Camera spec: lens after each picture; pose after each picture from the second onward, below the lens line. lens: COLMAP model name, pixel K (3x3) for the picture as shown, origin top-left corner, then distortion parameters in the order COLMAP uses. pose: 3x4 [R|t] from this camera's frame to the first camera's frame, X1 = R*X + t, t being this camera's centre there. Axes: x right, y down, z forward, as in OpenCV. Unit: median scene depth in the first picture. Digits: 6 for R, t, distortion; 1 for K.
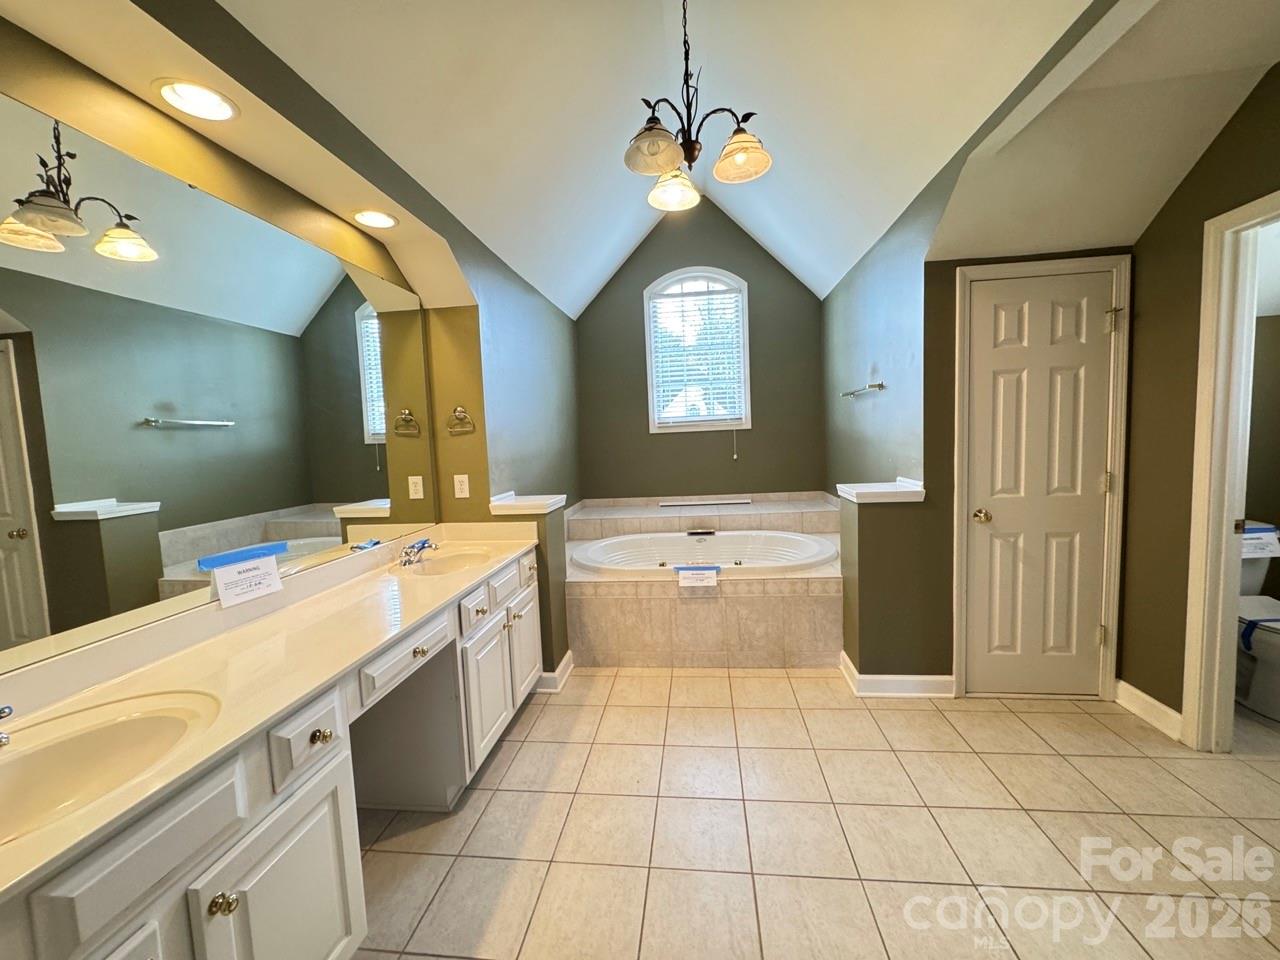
lens RADIAL K [[513.5, 0, 640.0], [0, 513.5, 480.0], [0, 0, 1]] dist [0.000629, -0.000314]
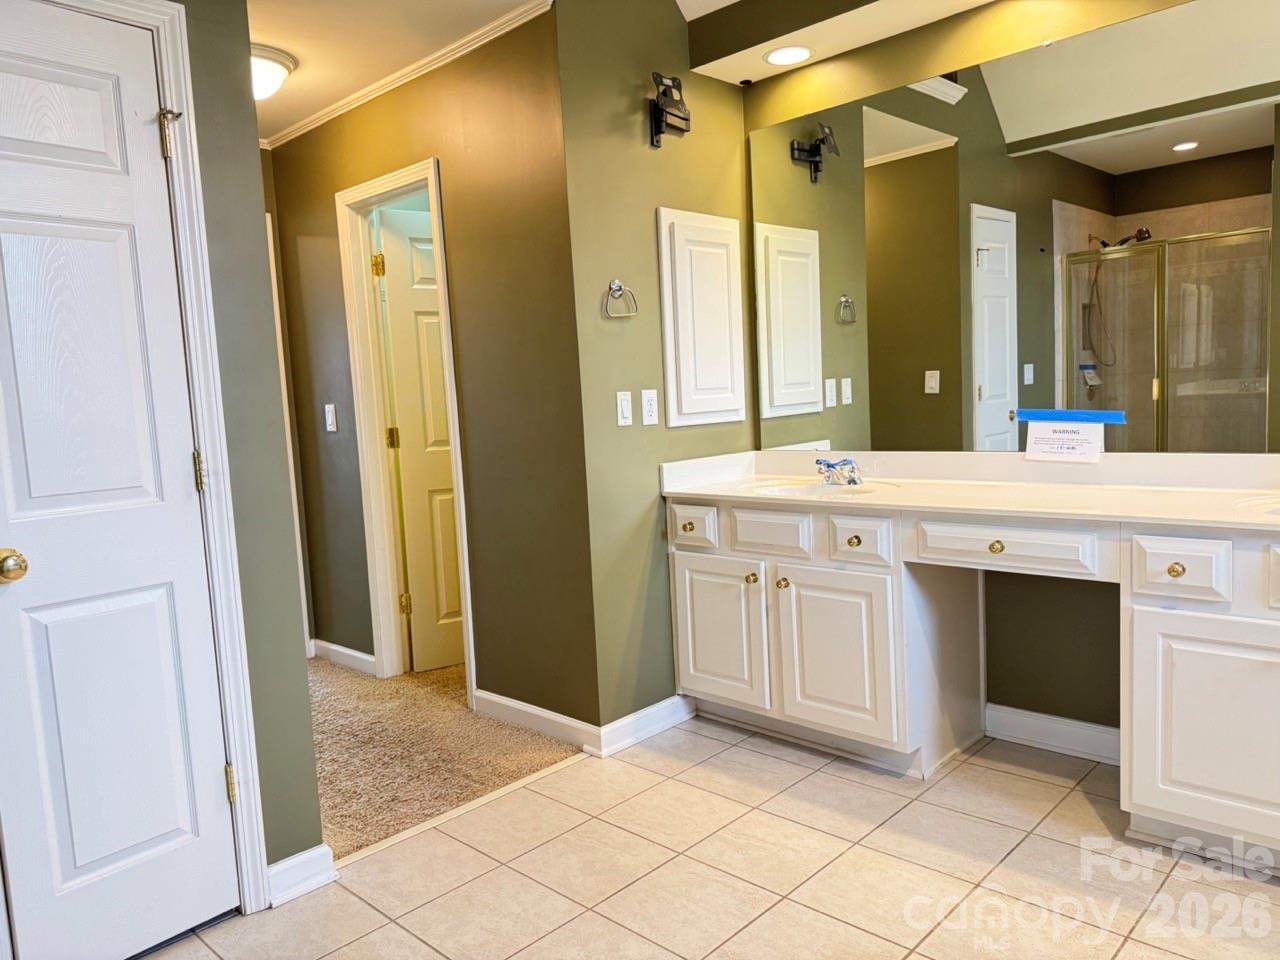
lens RADIAL K [[901.0, 0, 637.2], [0, 901.0, 480.8], [0, 0, 1]] dist [0.139386, -0.222596]
pose [[-0.597830, 0.149320, -0.787593, 1.117231], [0.008024, 0.983564, 0.180383, -0.052178], [0.801583, 0.101519, -0.589202, 1.418760]]
